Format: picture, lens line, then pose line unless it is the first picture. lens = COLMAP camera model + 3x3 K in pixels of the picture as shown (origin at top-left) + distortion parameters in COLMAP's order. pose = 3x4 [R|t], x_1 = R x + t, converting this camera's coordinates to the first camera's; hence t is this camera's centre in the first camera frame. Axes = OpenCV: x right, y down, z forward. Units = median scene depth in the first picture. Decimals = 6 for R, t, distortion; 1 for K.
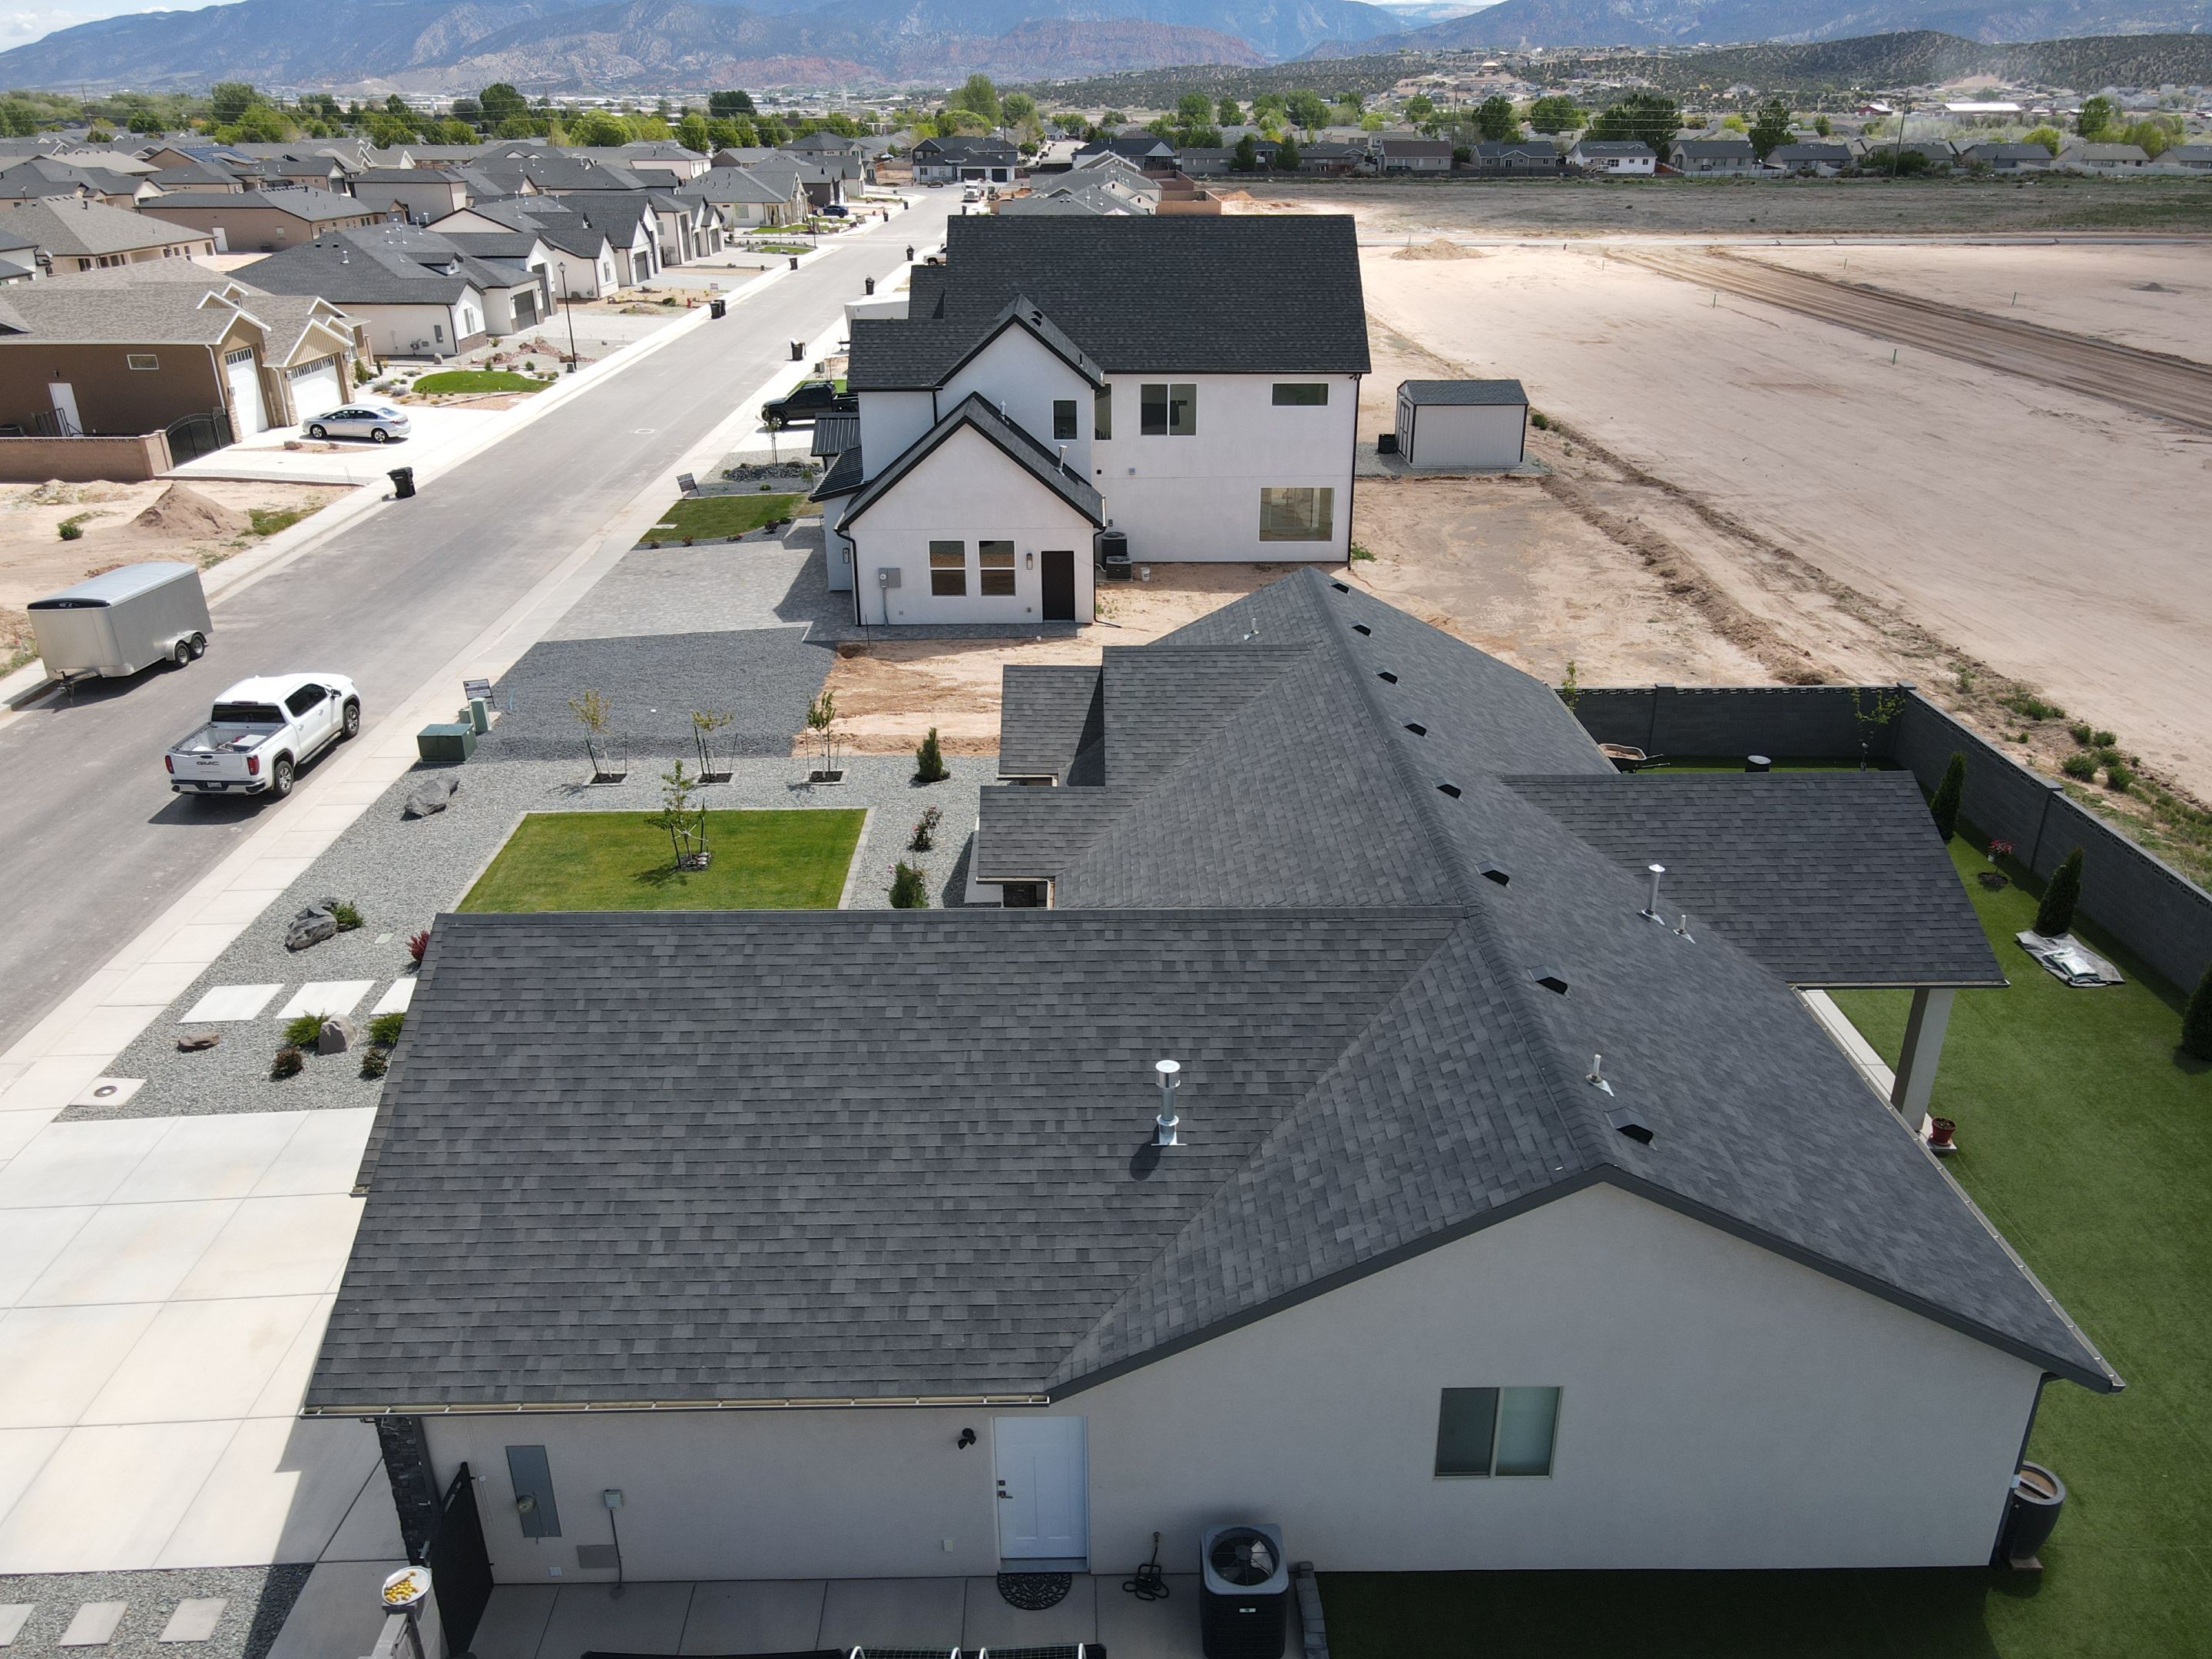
lens RADIAL K [[1623.8, 0, 1100.3], [0, 1623.8, 826.9], [0, 0, 1]] dist [0.024227, -0.013635]
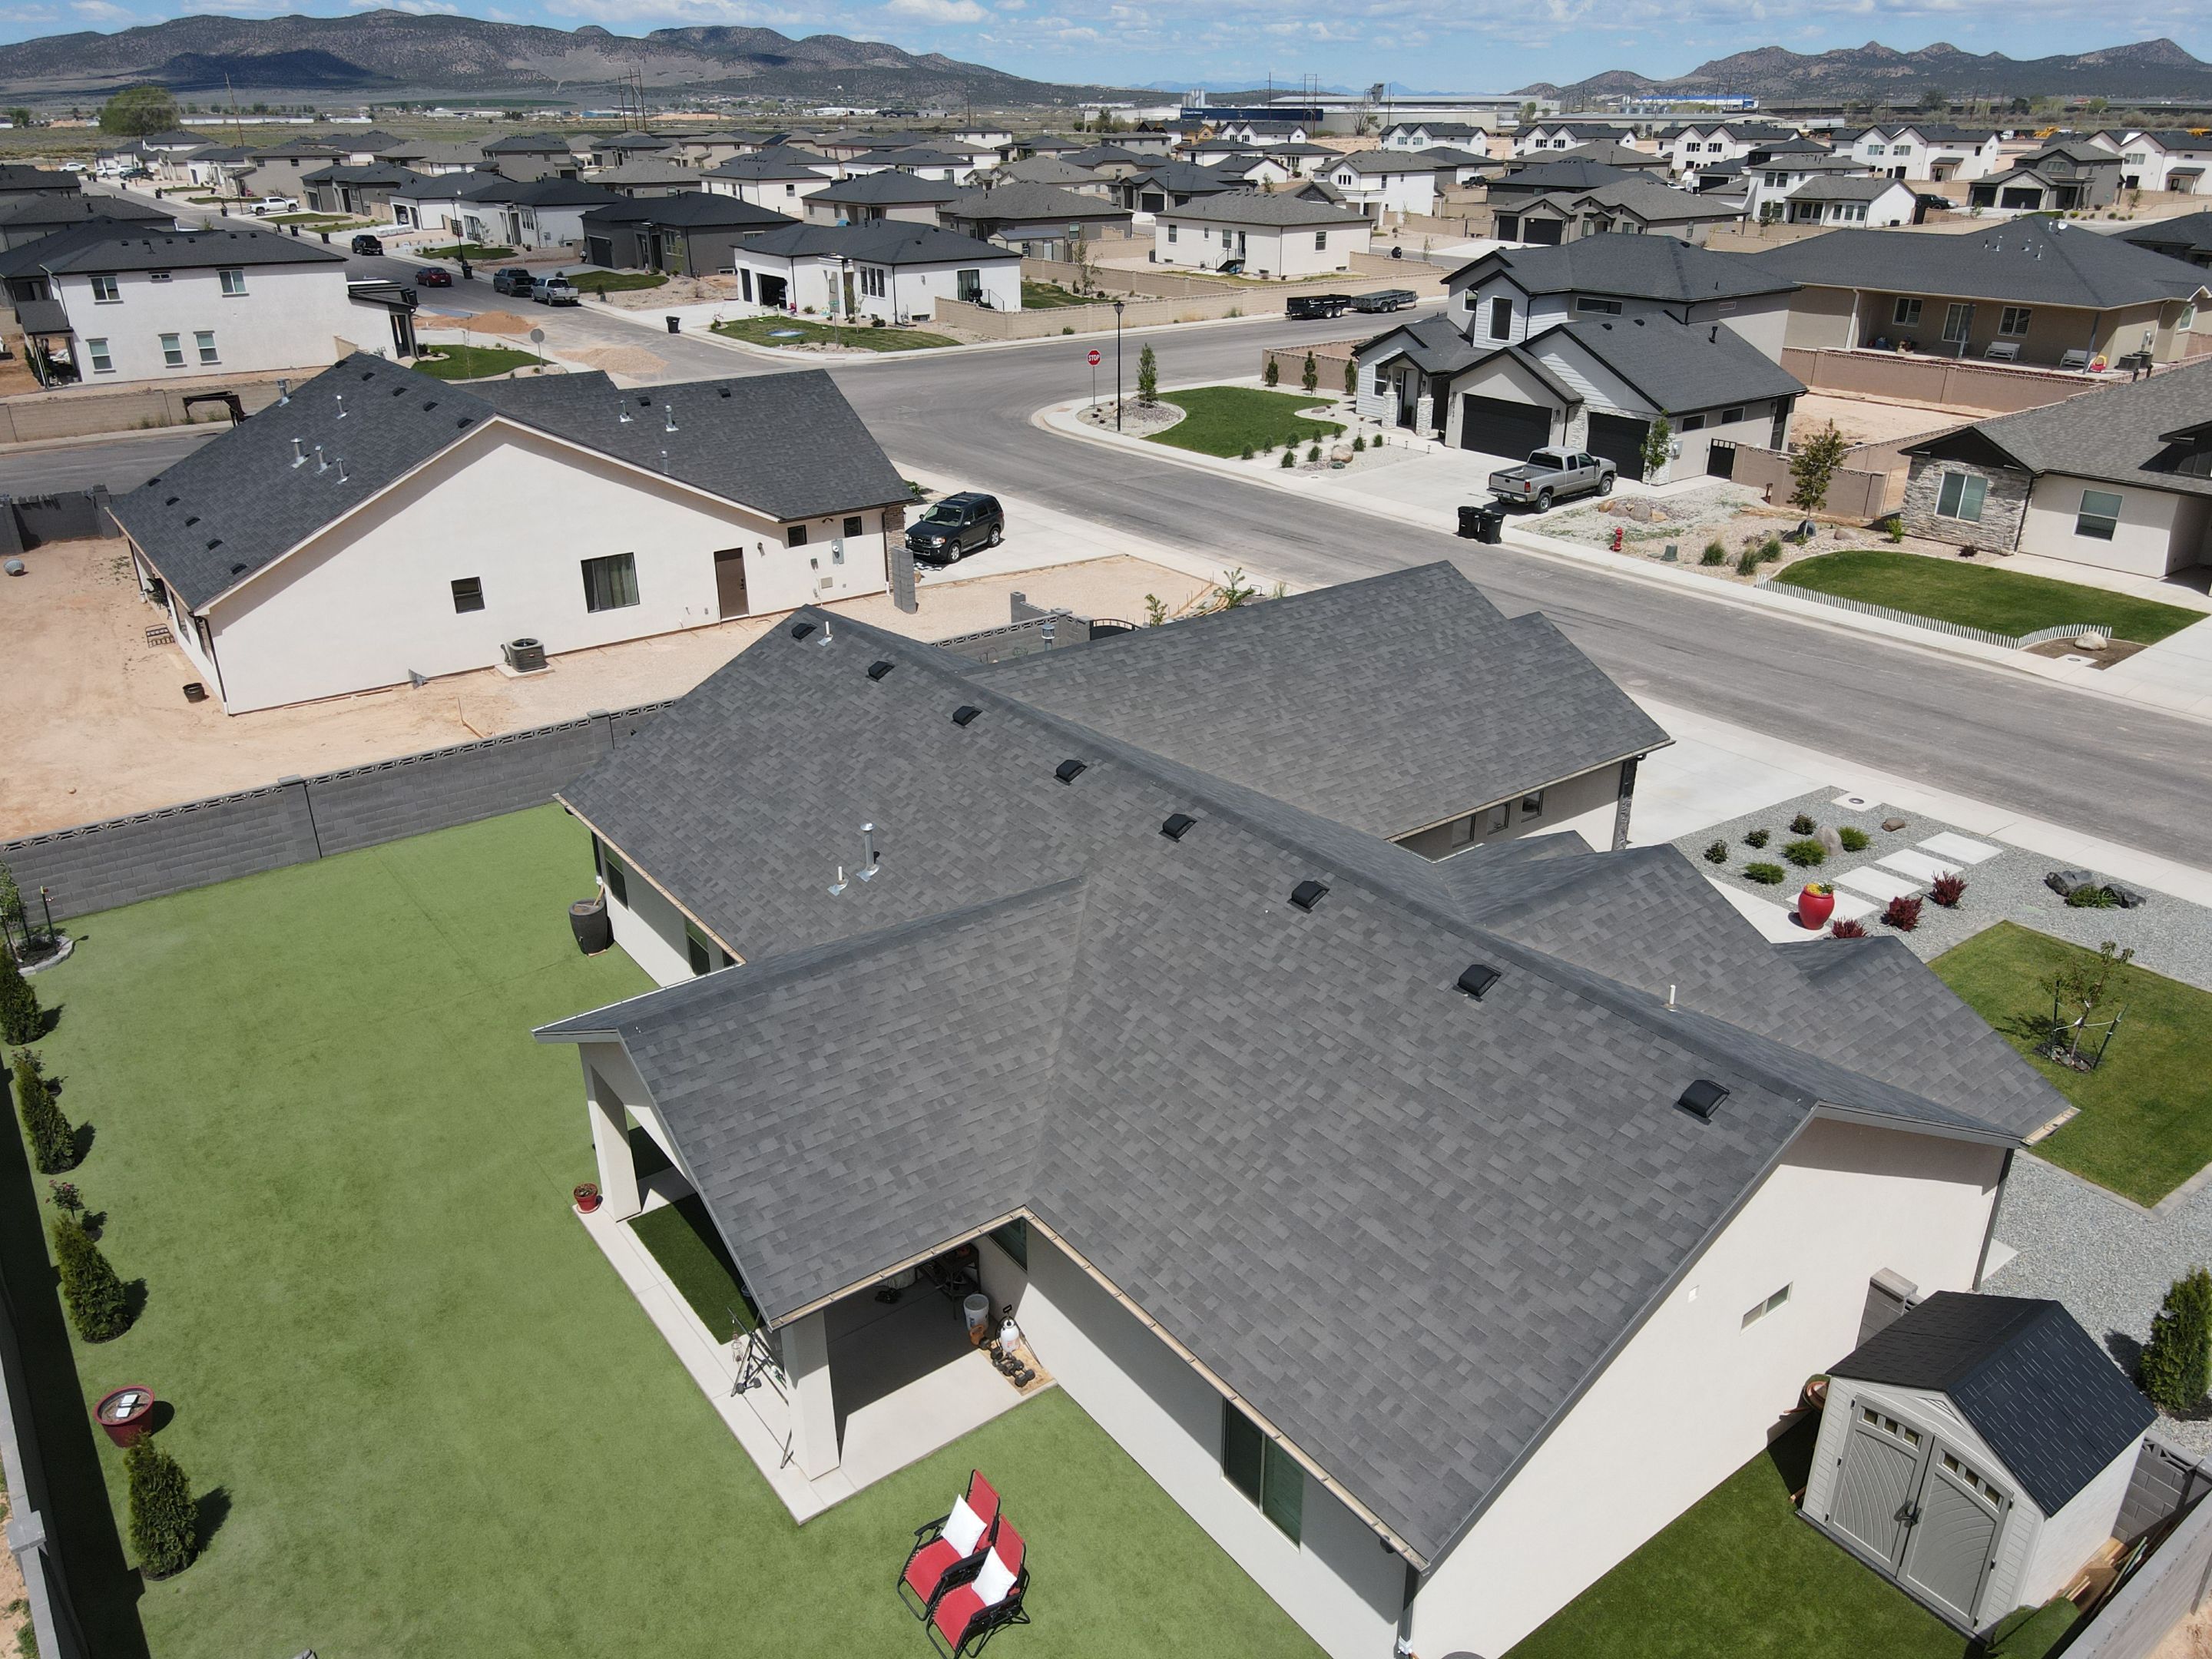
lens RADIAL K [[1623.8, 0, 1113.0], [0, 1623.8, 823.2], [0, 0, 1]] dist [0.024227, -0.013635]
pose [[-0.808200, 0.242286, -0.536758, 0.358935], [-0.235538, 0.702384, 0.671699, -0.331019], [0.539754, 0.669294, -0.510599, 0.741288]]
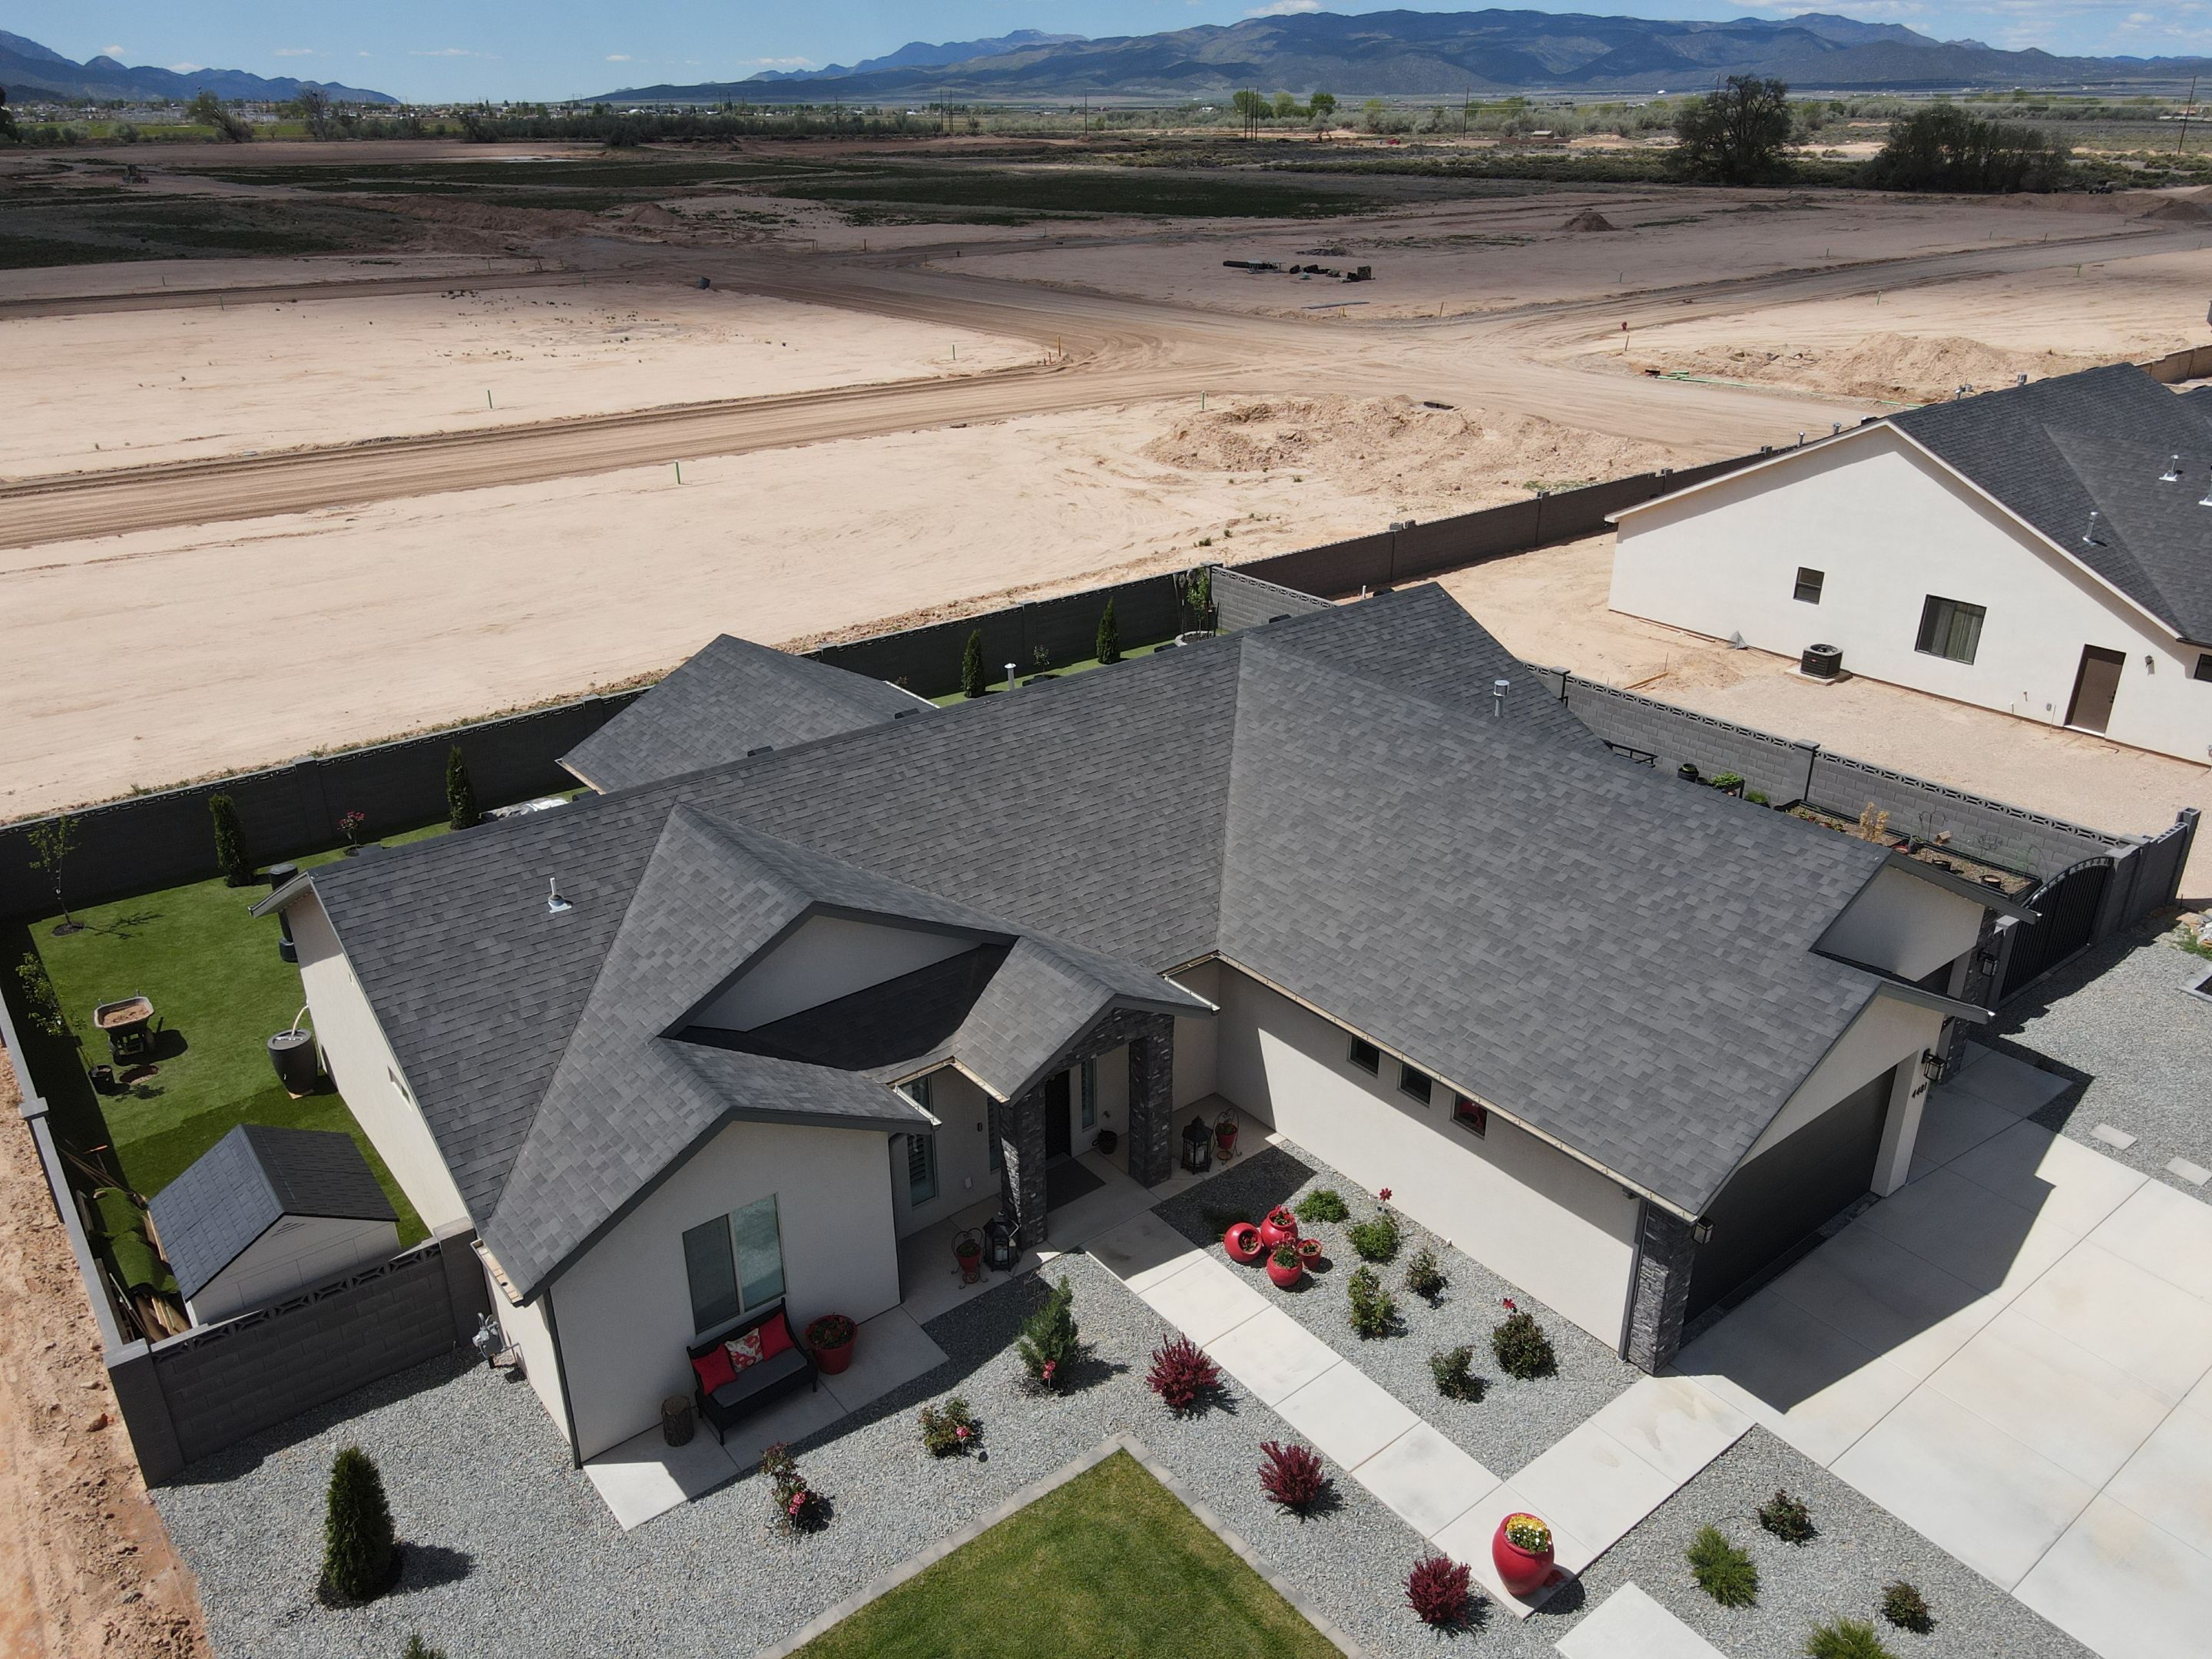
lens RADIAL K [[1623.8, 0, 1108.6], [0, 1623.8, 833.2], [0, 0, 1]] dist [0.024227, -0.013635]
pose [[-0.612401, -0.322721, 0.721676, -0.331958], [0.323811, 0.730389, 0.601397, -0.300503], [-0.721187, 0.601983, -0.342790, 0.677792]]
